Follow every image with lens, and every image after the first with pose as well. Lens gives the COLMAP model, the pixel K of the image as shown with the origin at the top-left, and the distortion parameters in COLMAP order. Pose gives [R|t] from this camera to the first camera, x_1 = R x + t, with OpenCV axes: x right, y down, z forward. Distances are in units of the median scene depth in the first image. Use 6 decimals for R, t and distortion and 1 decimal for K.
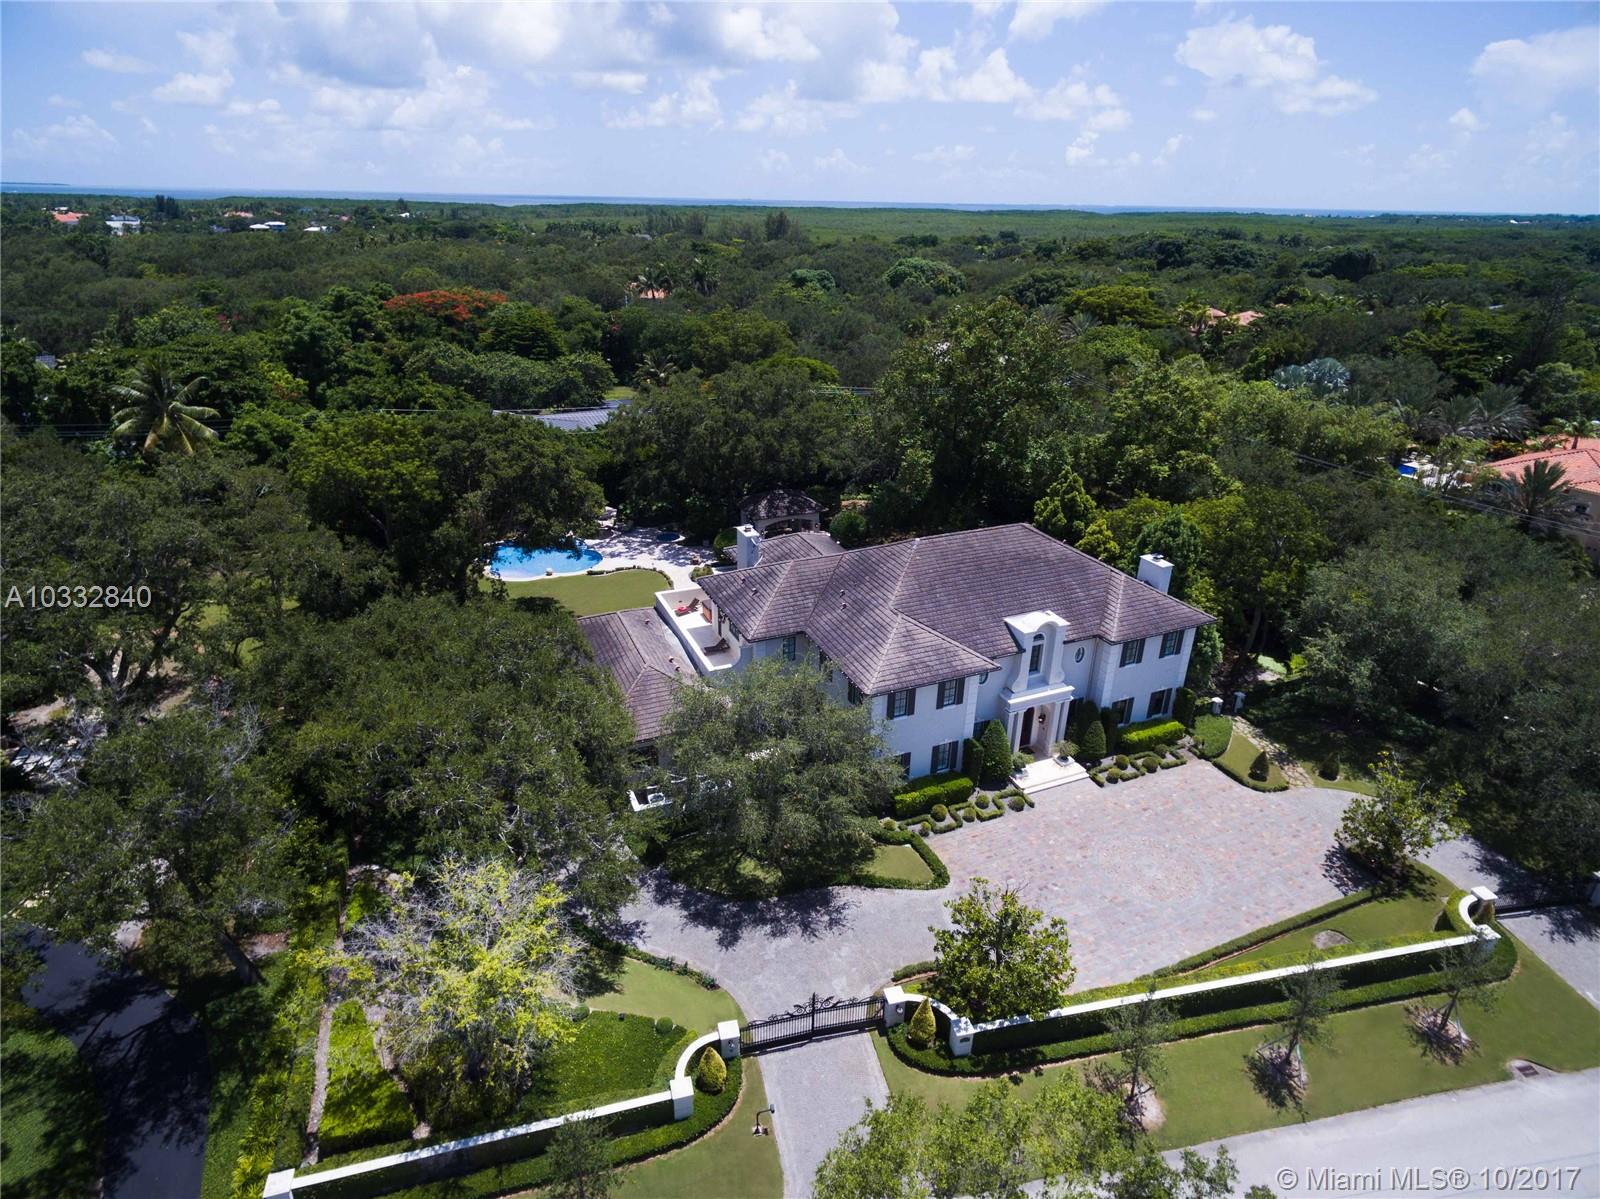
lens RADIAL K [[902.9, 0, 803.3], [0, 902.9, 596.7], [0, 0, 1]] dist [0.006622, 0.002716]
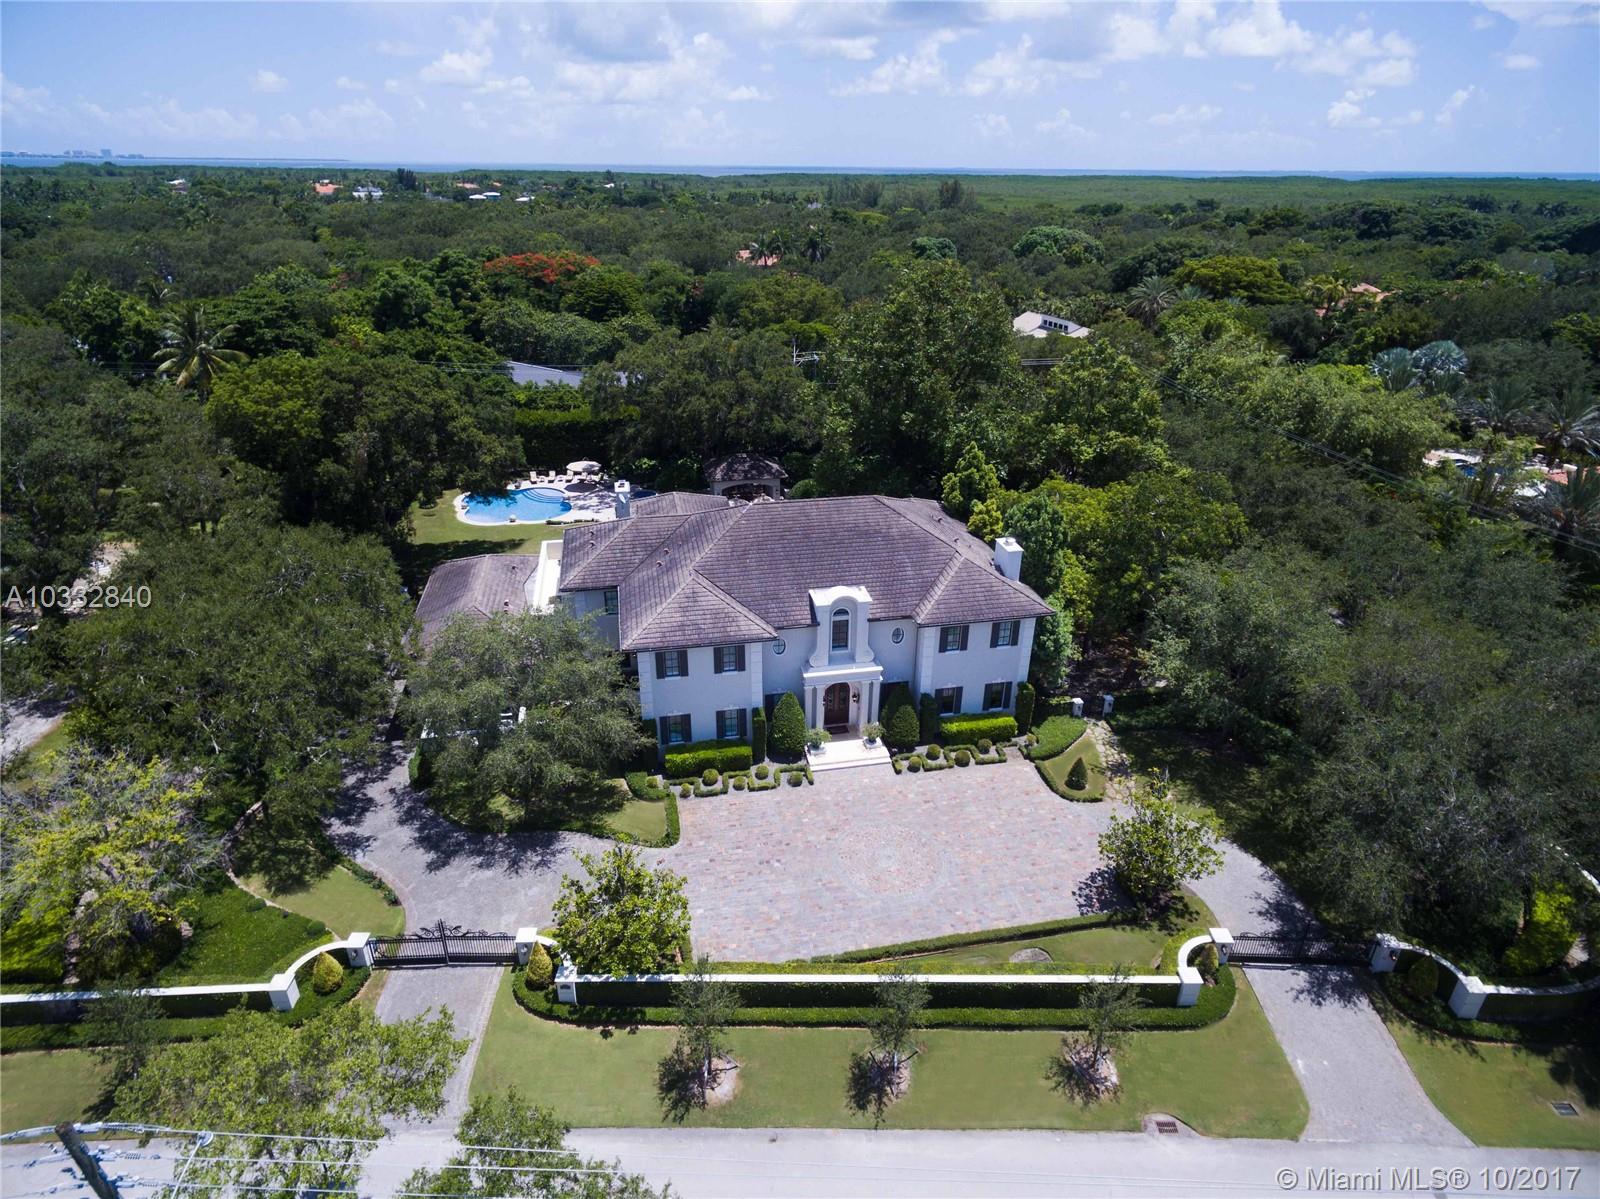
lens RADIAL K [[902.9, 0, 803.8], [0, 902.9, 604.5], [0, 0, 1]] dist [0.006622, 0.002716]
pose [[0.977037, 0.086765, -0.194605, 0.405864], [-0.079882, 0.995878, 0.042956, -0.001281], [0.197530, -0.026424, 0.979941, 0.047621]]
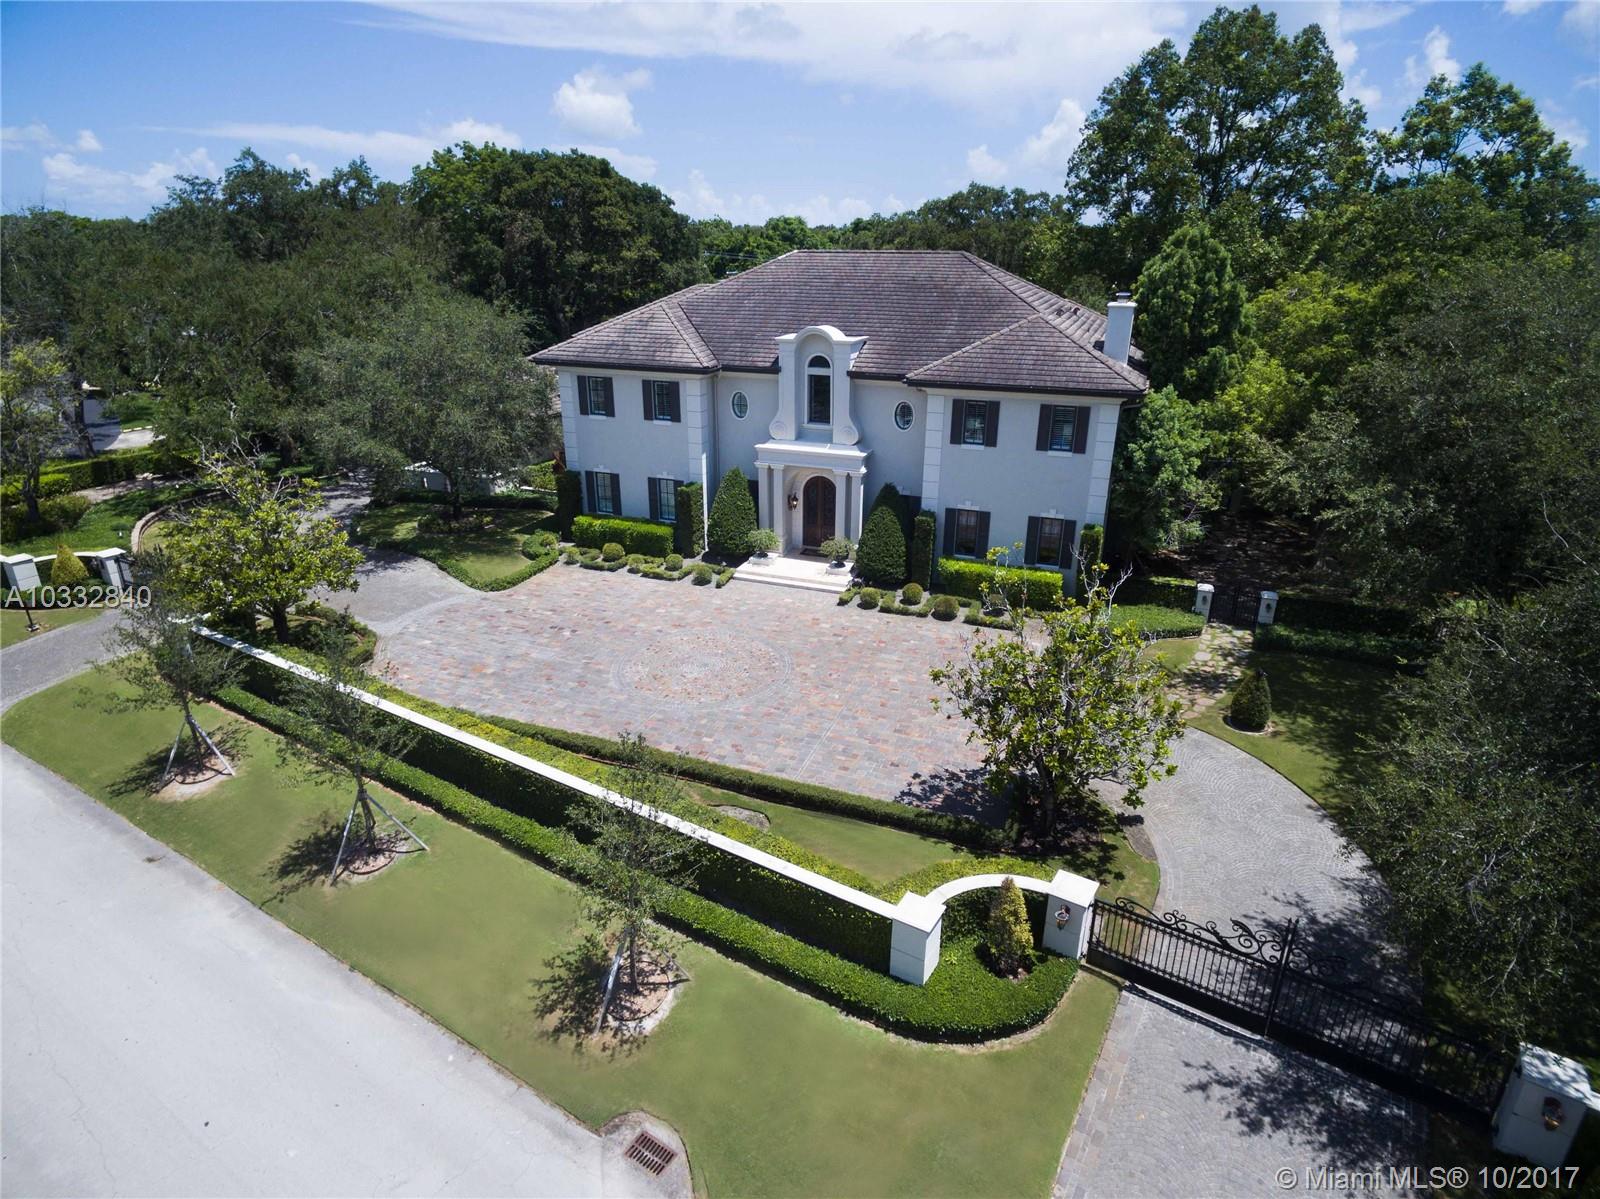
lens RADIAL K [[902.9, 0, 795.0], [0, 902.9, 601.4], [0, 0, 1]] dist [0.006622, 0.002716]
pose [[0.712120, 0.246953, -0.657190, 0.729009], [-0.279061, 0.958532, 0.057802, 0.181593], [0.644213, 0.142234, 0.751505, 0.506143]]
